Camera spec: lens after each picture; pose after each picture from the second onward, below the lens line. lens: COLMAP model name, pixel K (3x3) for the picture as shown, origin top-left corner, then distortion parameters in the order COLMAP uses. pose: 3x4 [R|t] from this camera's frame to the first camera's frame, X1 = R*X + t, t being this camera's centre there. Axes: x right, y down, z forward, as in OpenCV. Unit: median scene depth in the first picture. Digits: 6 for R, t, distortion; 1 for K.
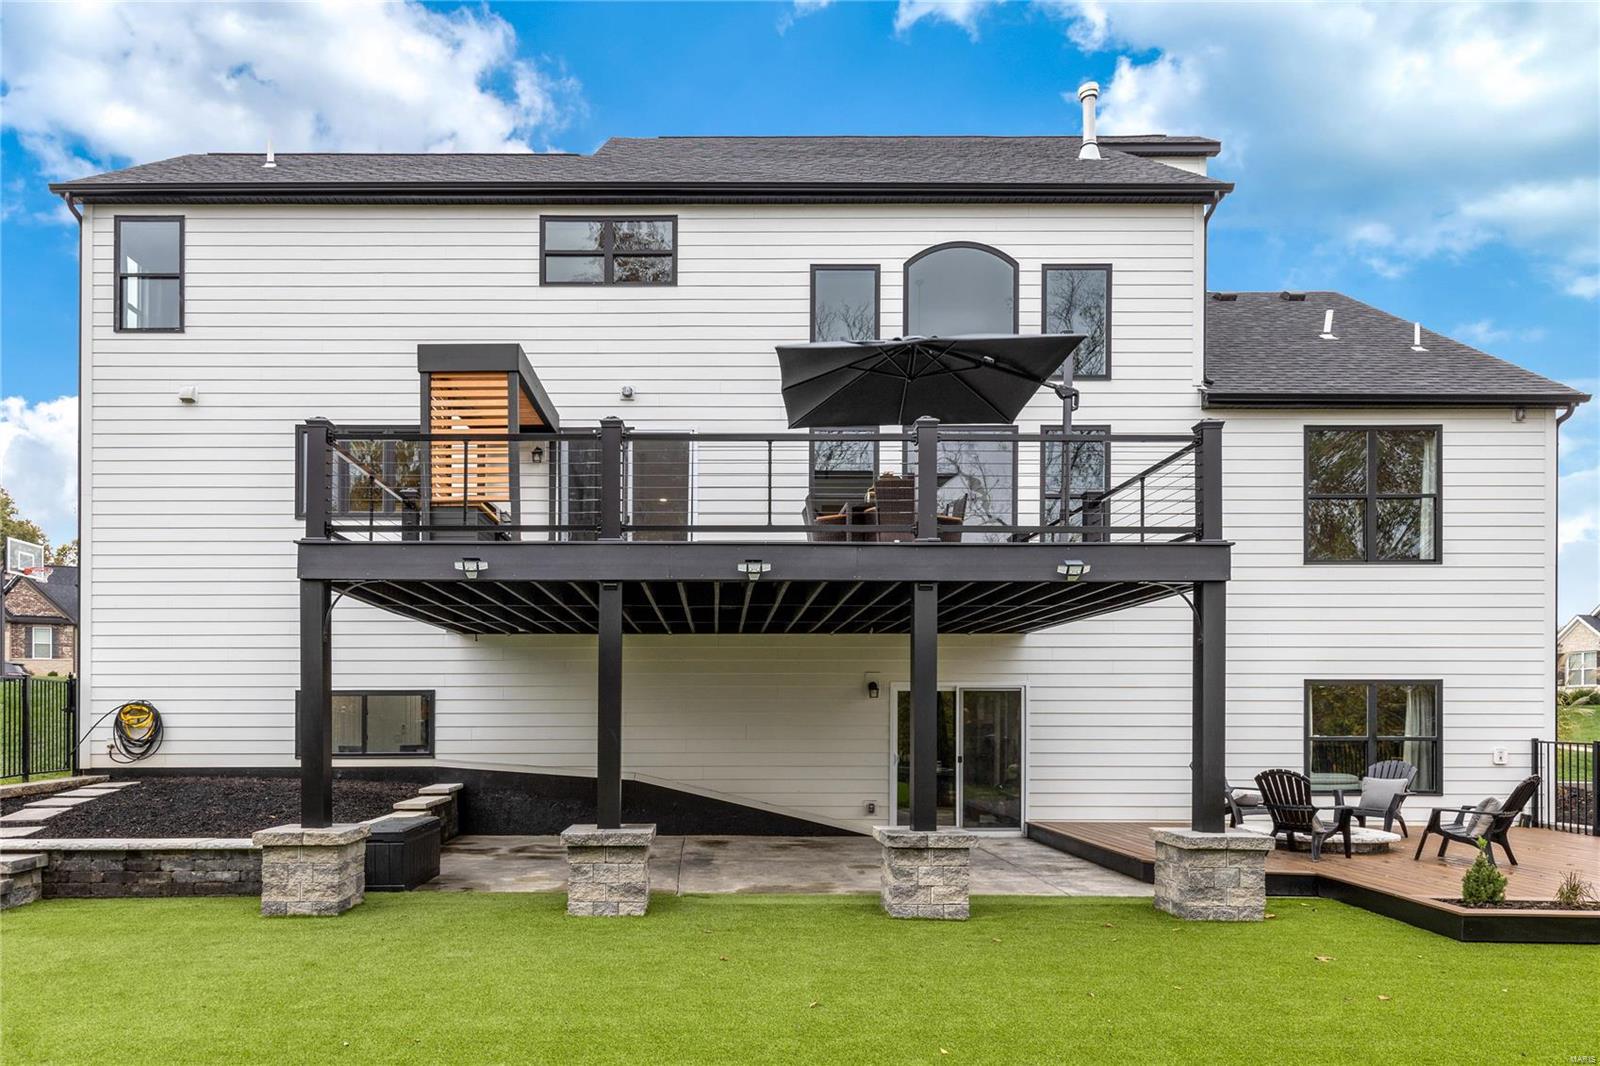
lens RADIAL K [[1028.3, 0, 806.3], [0, 1028.3, 711.8], [0, 0, 1]] dist [0.016544, -0.002557]
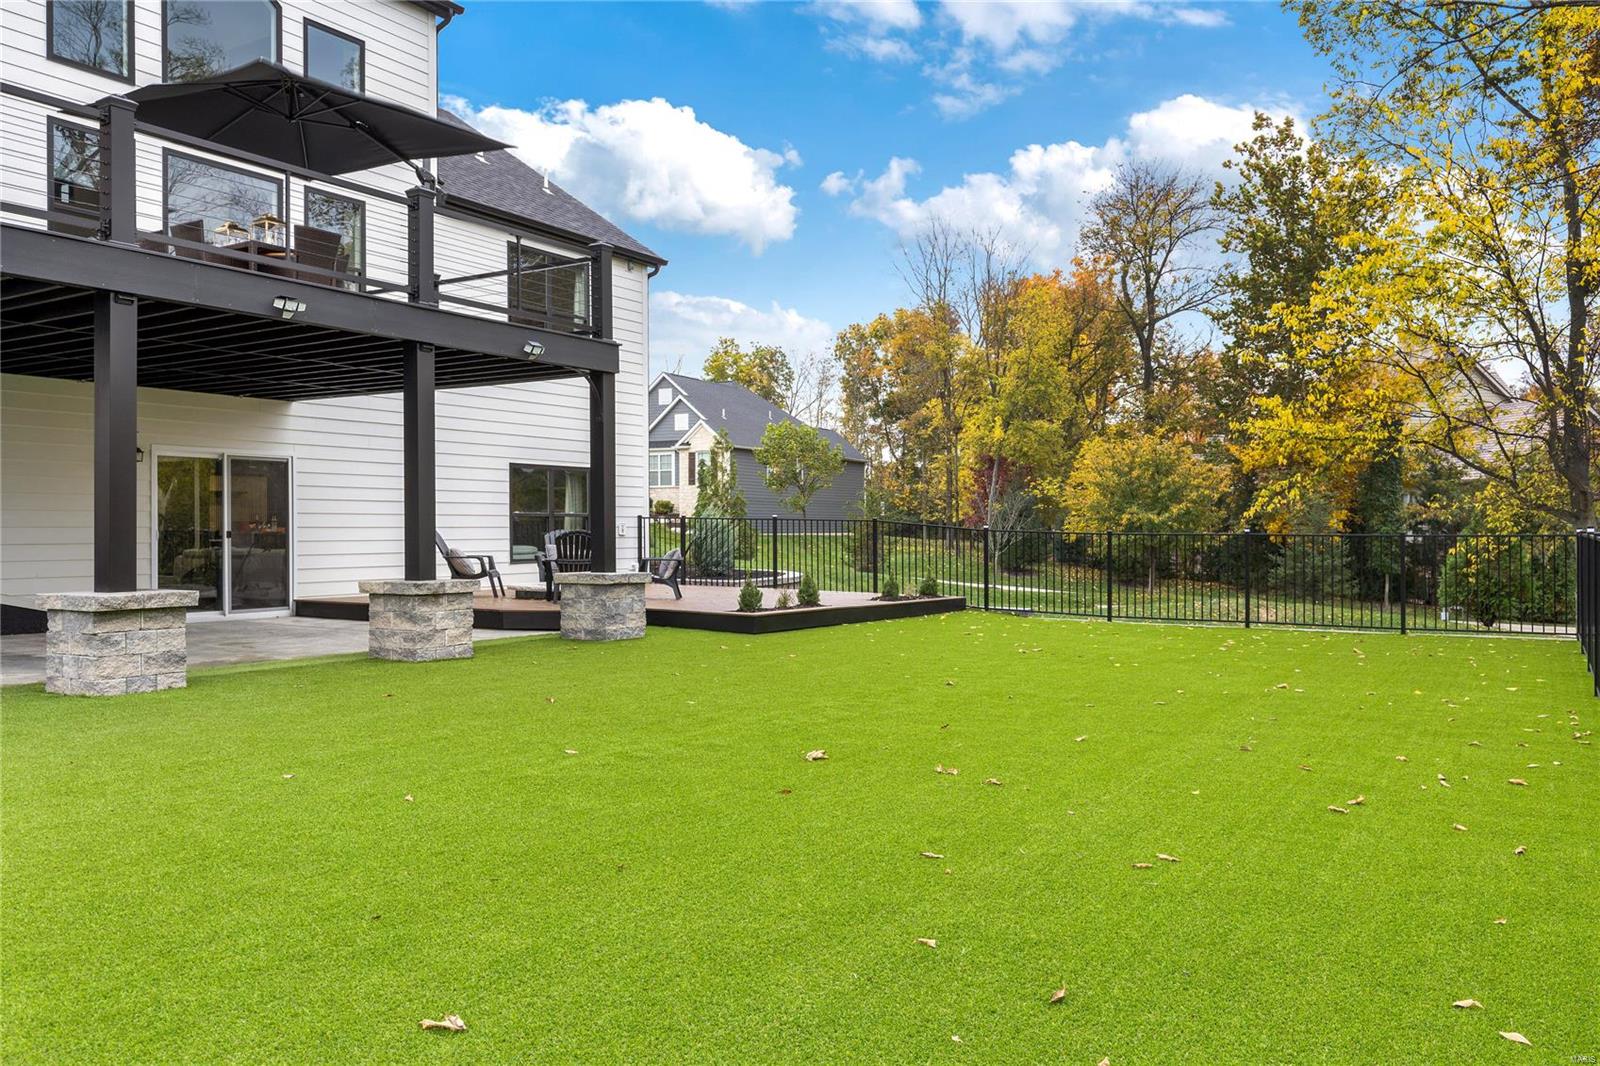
lens RADIAL K [[1207.7, 0, 796.4], [0, 1207.7, 532.6], [0, 0, 1]] dist [0.008498, 0.000672]
pose [[0.542059, -0.005214, 0.840324, -0.709043], [0.002640, 0.999986, 0.004502, 0.061731], [-0.840336, -0.000222, 0.542066, 0.011079]]
